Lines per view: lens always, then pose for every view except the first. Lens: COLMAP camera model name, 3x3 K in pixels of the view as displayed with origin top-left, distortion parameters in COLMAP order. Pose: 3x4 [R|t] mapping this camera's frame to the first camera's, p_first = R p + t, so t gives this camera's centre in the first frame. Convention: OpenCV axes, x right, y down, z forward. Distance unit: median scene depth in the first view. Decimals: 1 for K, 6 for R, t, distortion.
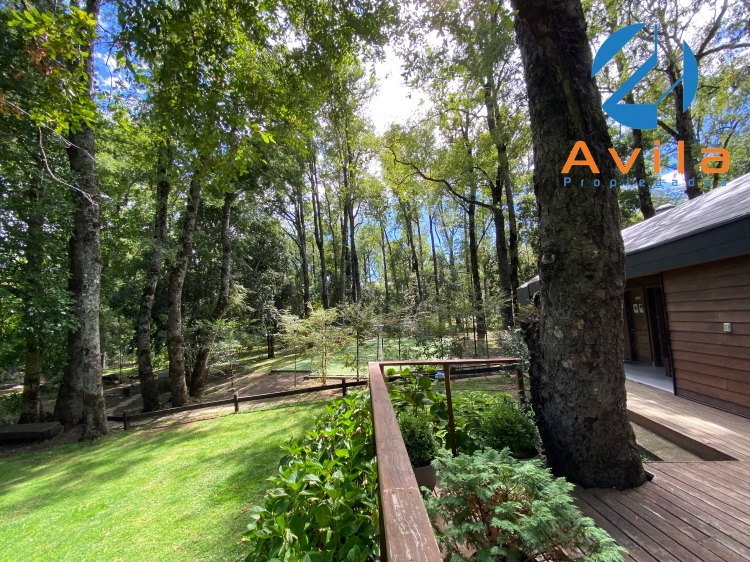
lens RADIAL K [[302.6, 0, 375.0], [0, 302.6, 281.0], [0, 0, 1]] dist [-0.001568, -0.000295]
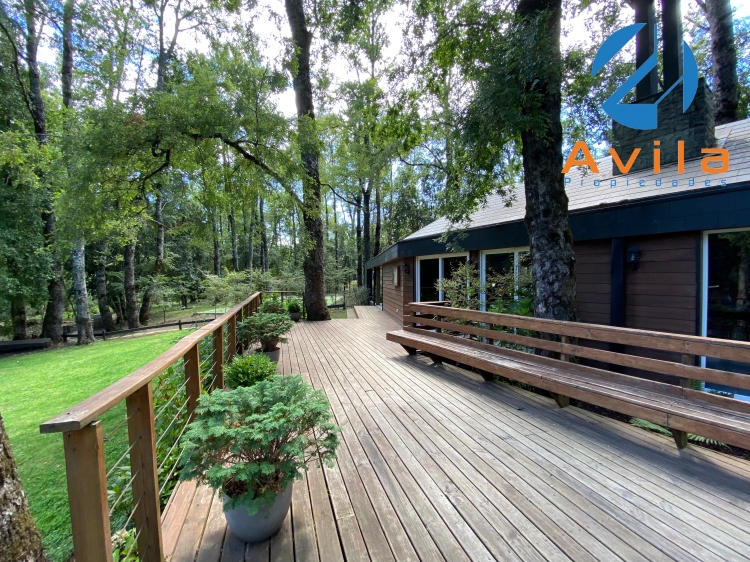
lens RADIAL K [[302.6, 0, 375.0], [0, 302.6, 281.0], [0, 0, 1]] dist [-0.001568, -0.000295]
pose [[0.959341, 0.037225, 0.279784, 0.095864], [-0.068713, 0.992244, 0.103591, -0.085792], [-0.273757, -0.118604, 0.954458, -0.808629]]
